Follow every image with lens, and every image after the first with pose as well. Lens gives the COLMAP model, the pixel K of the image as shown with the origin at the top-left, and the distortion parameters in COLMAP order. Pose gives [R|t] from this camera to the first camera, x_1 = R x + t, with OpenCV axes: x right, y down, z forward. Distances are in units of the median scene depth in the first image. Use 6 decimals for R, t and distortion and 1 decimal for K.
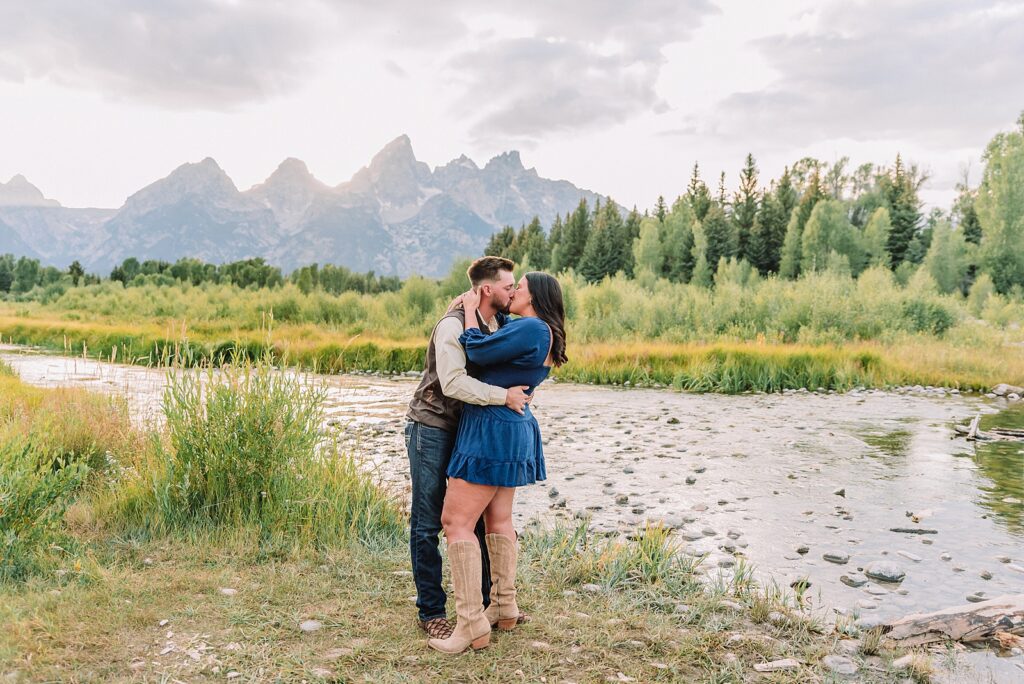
lens RADIAL K [[869.8, 0, 514.1], [0, 869.8, 340.9], [0, 0, 1]] dist [-0.023552, 0.013694]
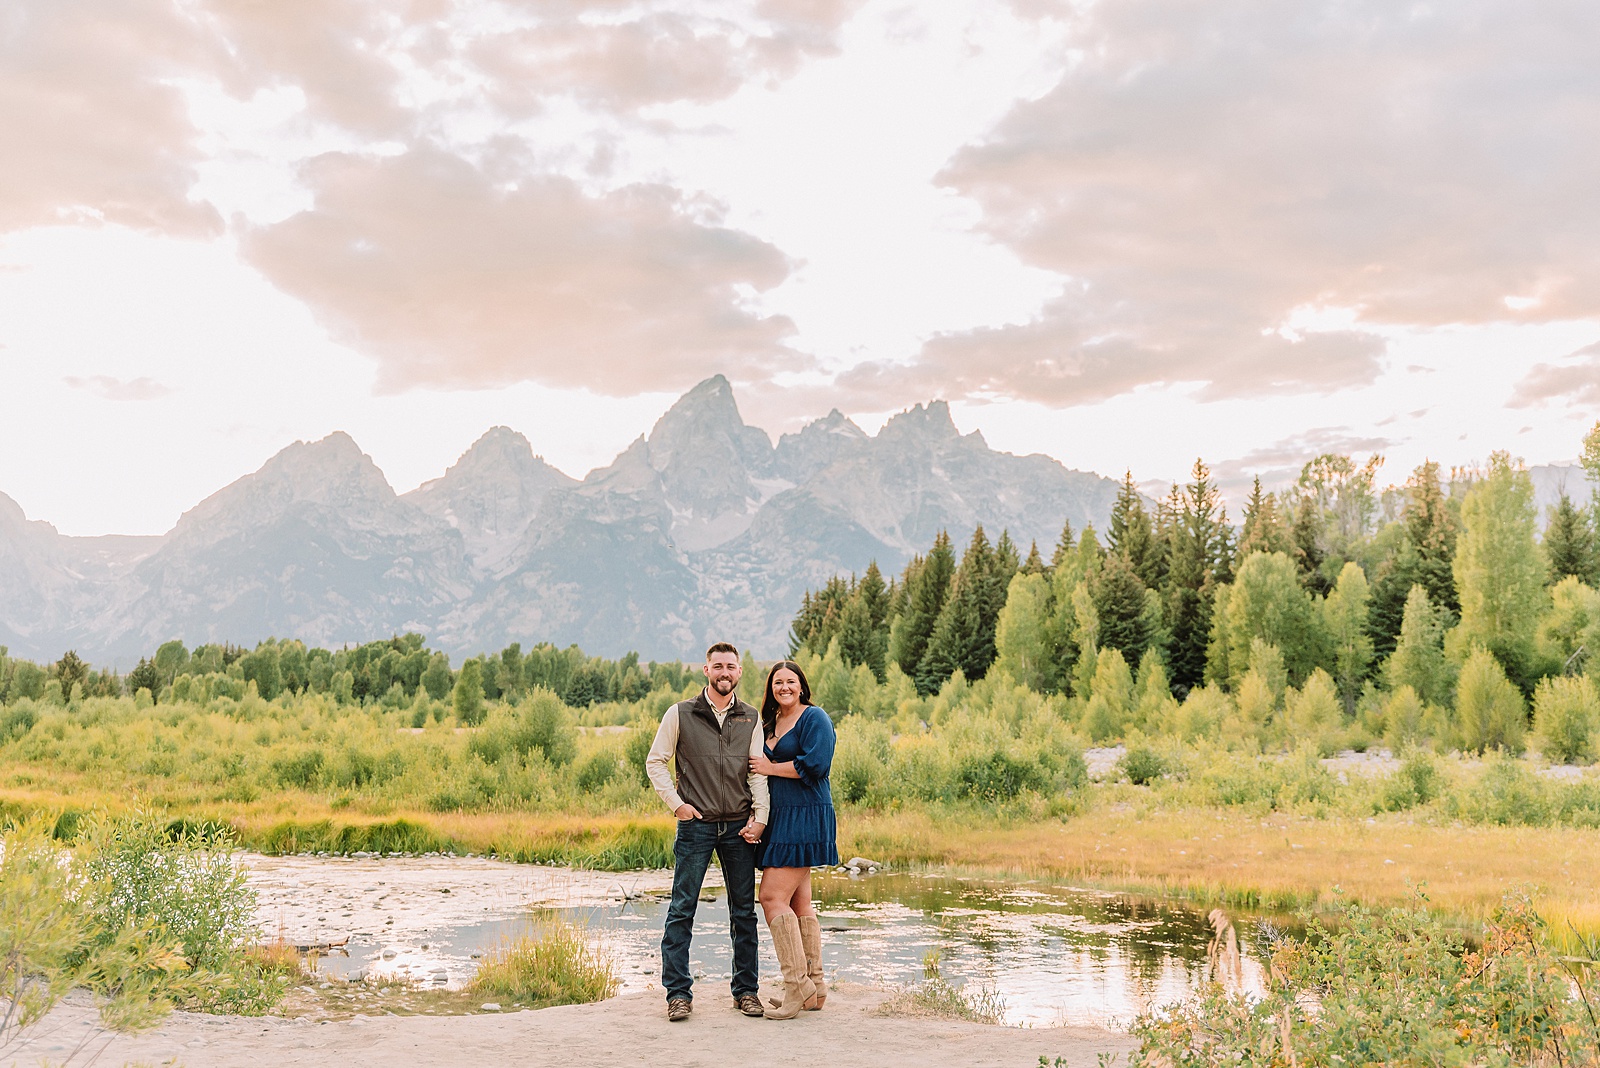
lens RADIAL K [[1779.1, 0, 798.6], [0, 1779.1, 536.3], [0, 0, 1]] dist [-0.005018, 0.000000]
pose [[0.996214, -0.027006, -0.082638, 0.085443], [0.015290, 0.990138, -0.139256, -0.004311], [0.085584, 0.137465, 0.986802, -0.140699]]
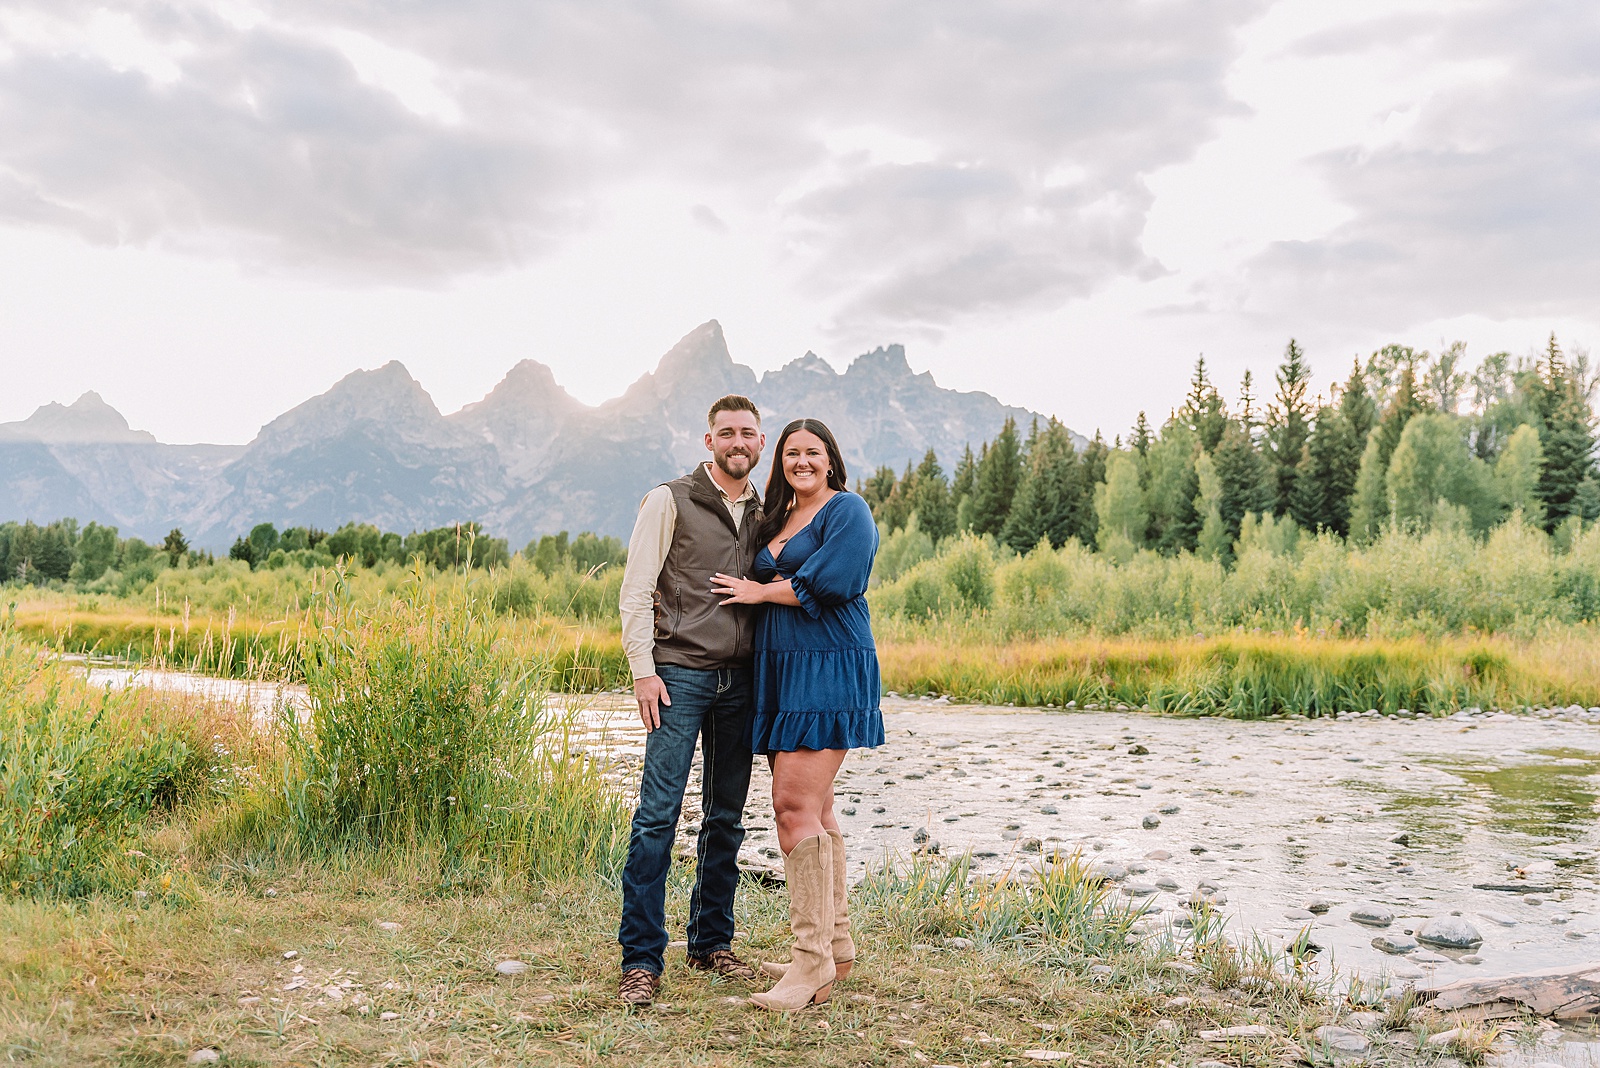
lens RADIAL K [[1471.5, 0, 798.9], [0, 1471.5, 524.5], [0, 0, 1]] dist [-0.005154, 0.000000]
pose [[0.997802, -0.005323, -0.066056, 0.001691], [-0.000899, 0.995590, -0.093804, 0.003127], [0.066264, 0.093657, 0.993397, -0.003441]]
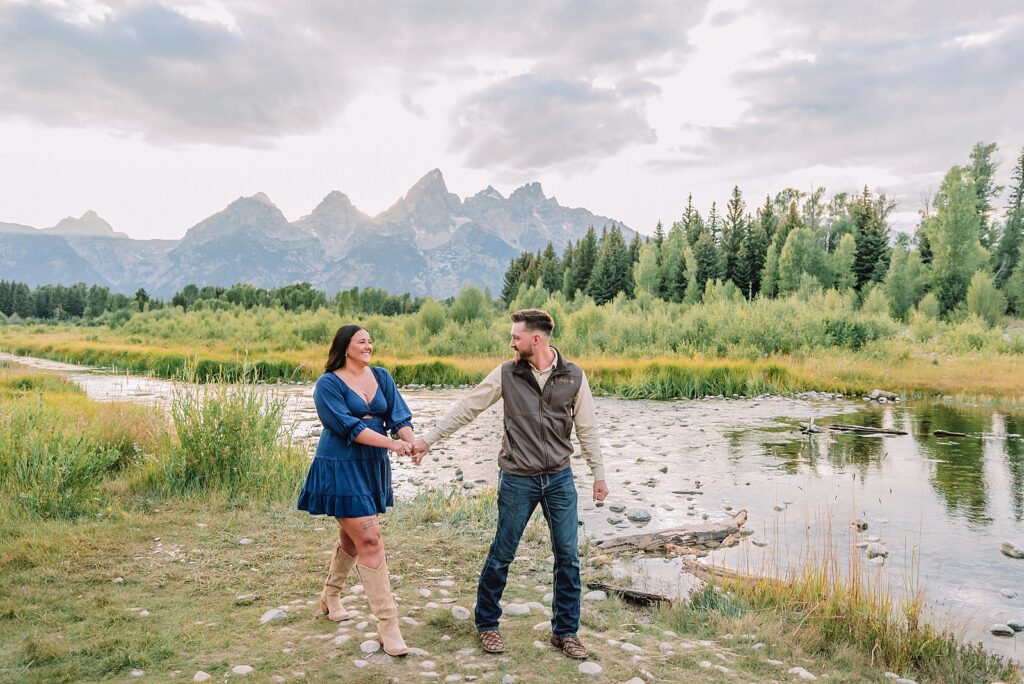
lens RADIAL K [[788.6, 0, 534.5], [0, 788.6, 349.3], [0, 0, 1]] dist [-0.035020, 0.029492]
pose [[0.999902, -0.012993, -0.005211, 0.010290], [0.012960, 0.999896, -0.006319, -0.000827], [0.005292, 0.006251, 0.999966, -0.015853]]
